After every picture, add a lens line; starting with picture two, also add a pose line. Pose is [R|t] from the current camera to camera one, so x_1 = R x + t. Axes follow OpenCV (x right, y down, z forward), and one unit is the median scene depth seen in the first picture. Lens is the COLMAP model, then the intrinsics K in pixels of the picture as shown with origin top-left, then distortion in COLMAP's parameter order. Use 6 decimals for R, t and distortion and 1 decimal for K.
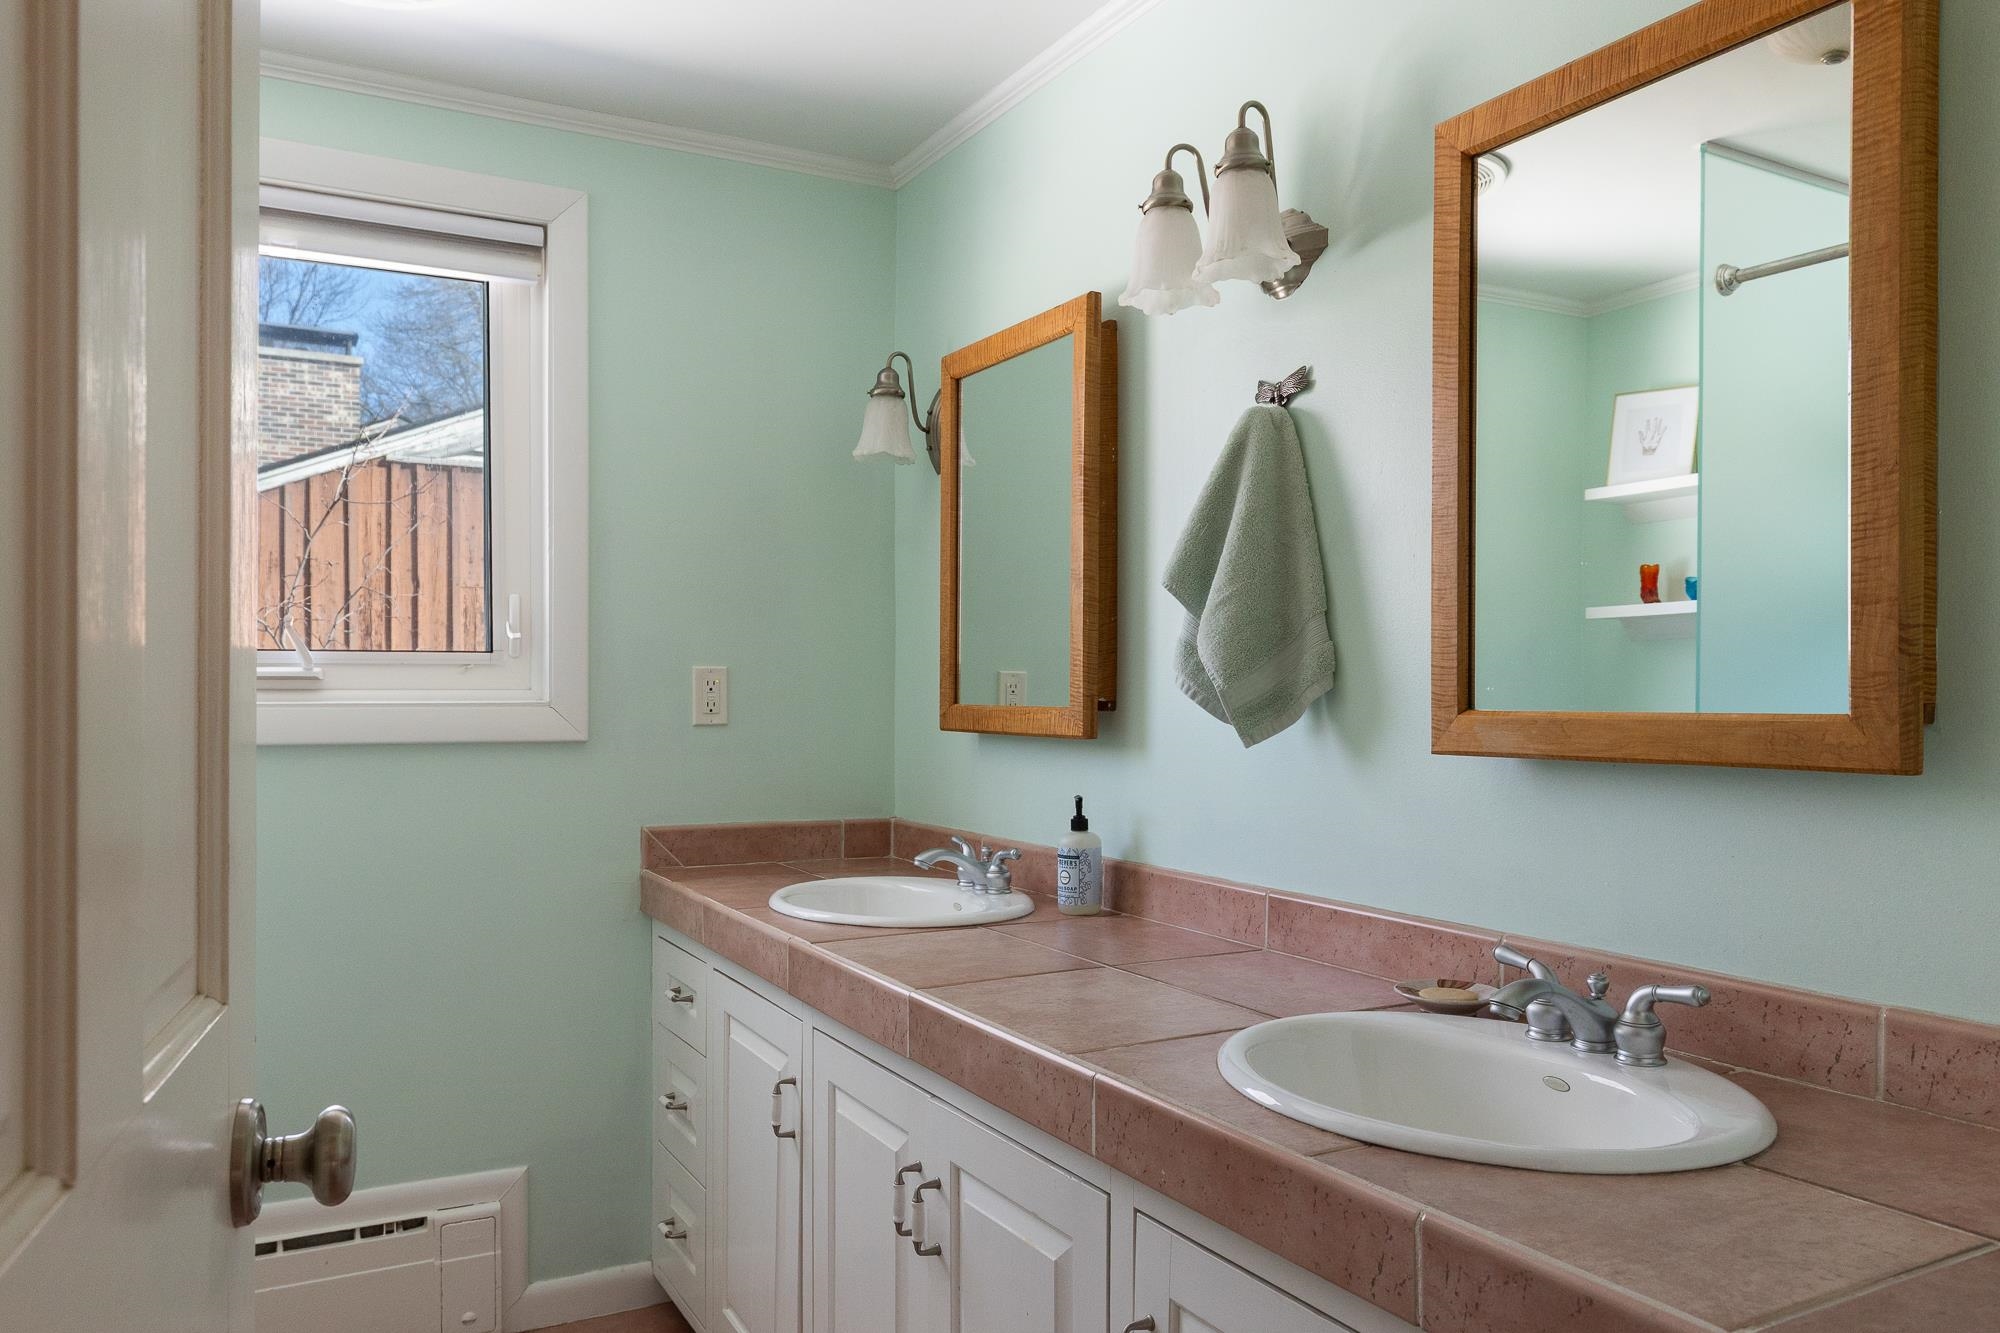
lens RADIAL K [[1455.1, 0, 999.6], [0, 1455.1, 678.0], [0, 0, 1]] dist [0.013335, -0.005852]
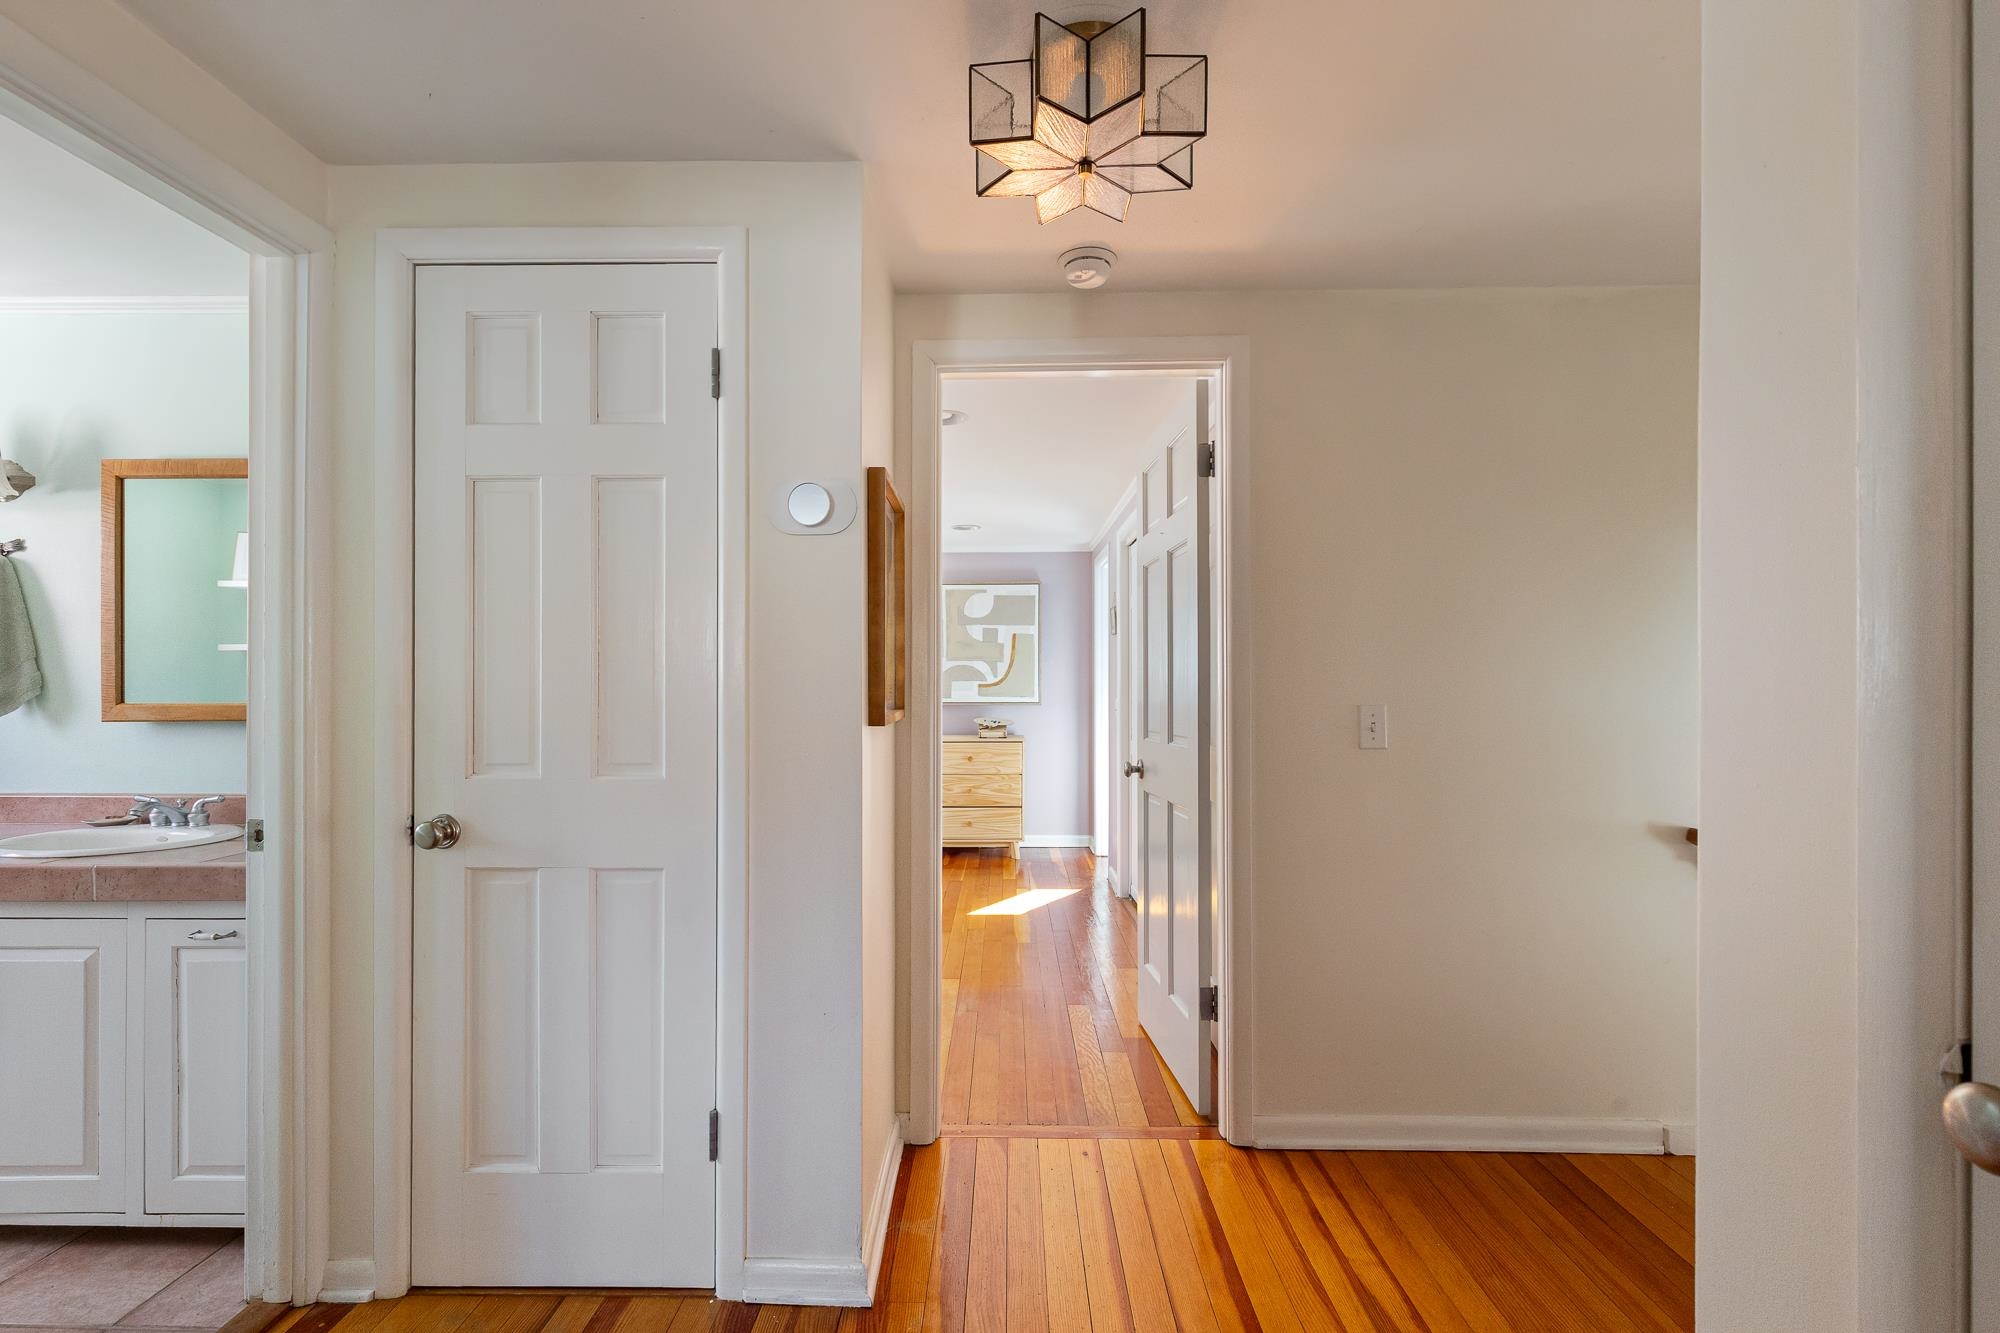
lens RADIAL K [[939.0, 0, 988.0], [0, 939.0, 692.7], [0, 0, 1]] dist [0.011980, -0.000071]
pose [[0.512362, -0.008168, 0.858731, -0.299252], [-0.007486, 0.999874, 0.013977, -0.028725], [-0.858737, -0.013590, 0.512236, -1.061076]]
